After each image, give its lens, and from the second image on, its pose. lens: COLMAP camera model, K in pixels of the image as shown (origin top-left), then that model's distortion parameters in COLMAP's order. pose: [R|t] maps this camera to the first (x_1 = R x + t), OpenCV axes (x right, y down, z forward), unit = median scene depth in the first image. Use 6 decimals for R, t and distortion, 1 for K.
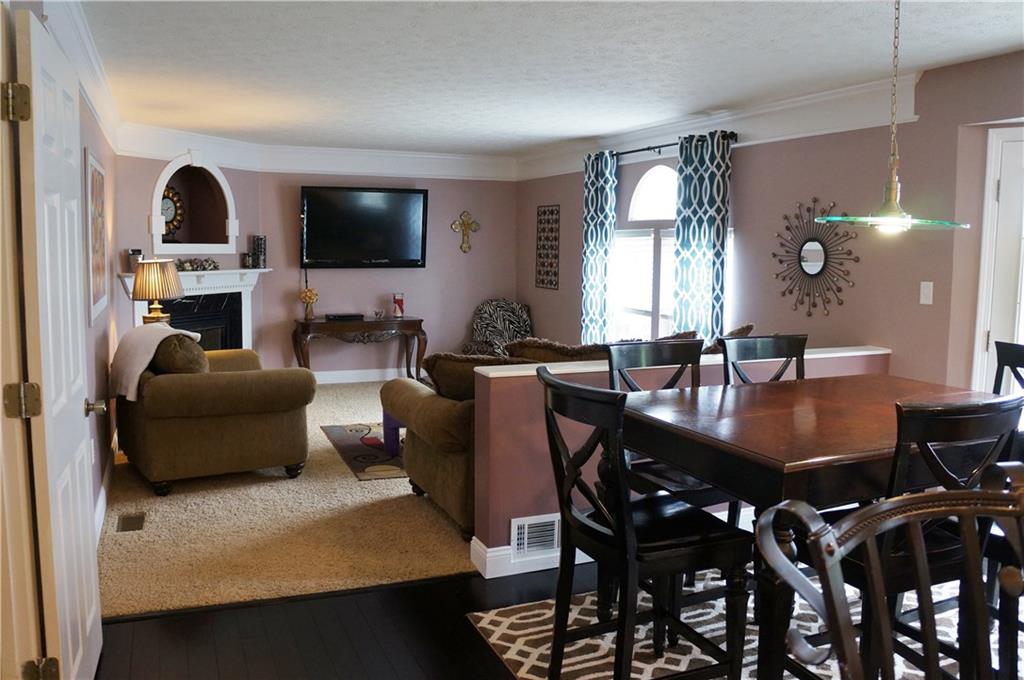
lens RADIAL K [[831.3, 0, 508.9], [0, 831.3, 325.4], [0, 0, 1]] dist [-0.115831, 0.010356]
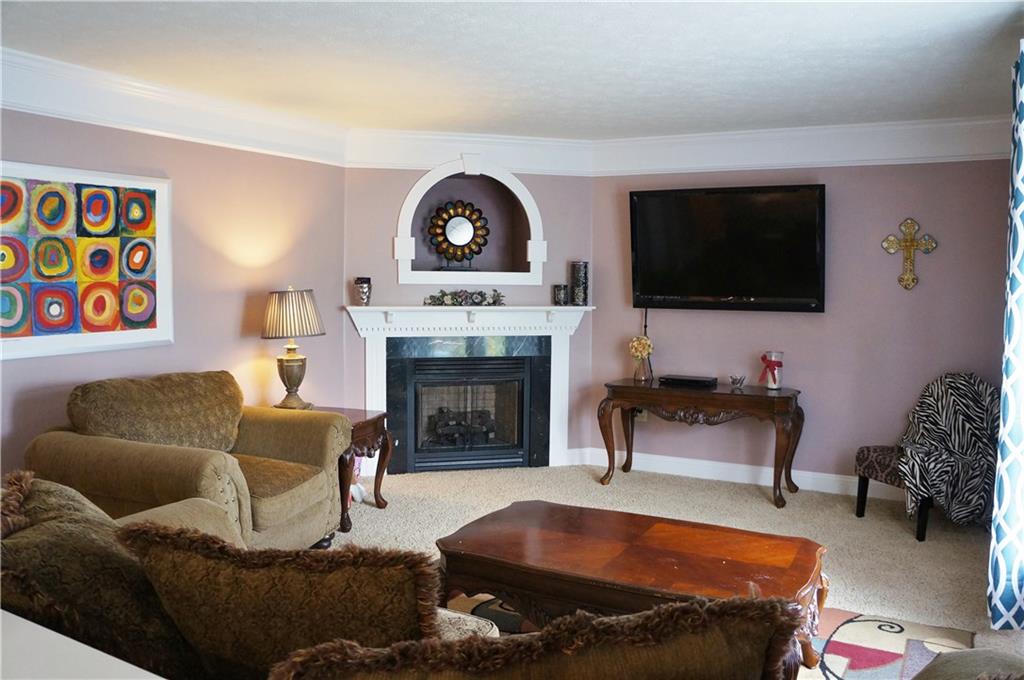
lens RADIAL K [[831.3, 0, 508.9], [0, 831.3, 325.4], [0, 0, 1]] dist [-0.115831, 0.010356]
pose [[0.612836, 0.040676, -0.789163, 0.262890], [-0.079002, 0.996825, -0.009971, -0.040613], [0.786251, 0.068456, 0.614104, 0.507586]]
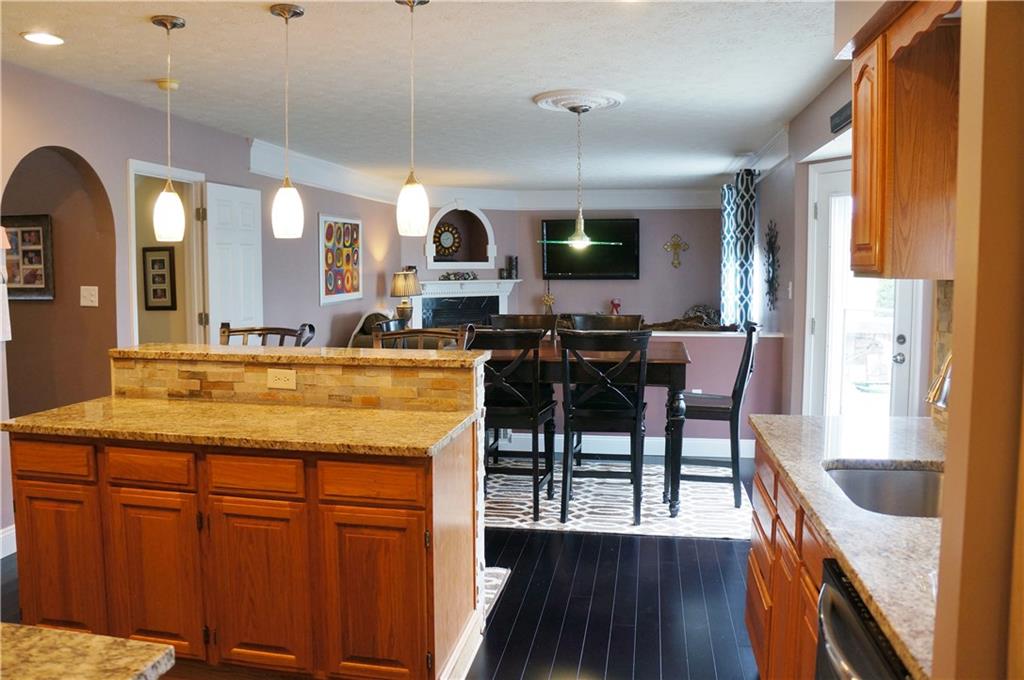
lens RADIAL K [[831.3, 0, 508.9], [0, 831.3, 325.4], [0, 0, 1]] dist [-0.115831, 0.010356]
pose [[0.841254, 0.026453, -0.539992, 0.477619], [-0.039795, 0.999123, -0.013052, 0.029075], [0.539173, 0.032470, 0.841569, -0.204030]]
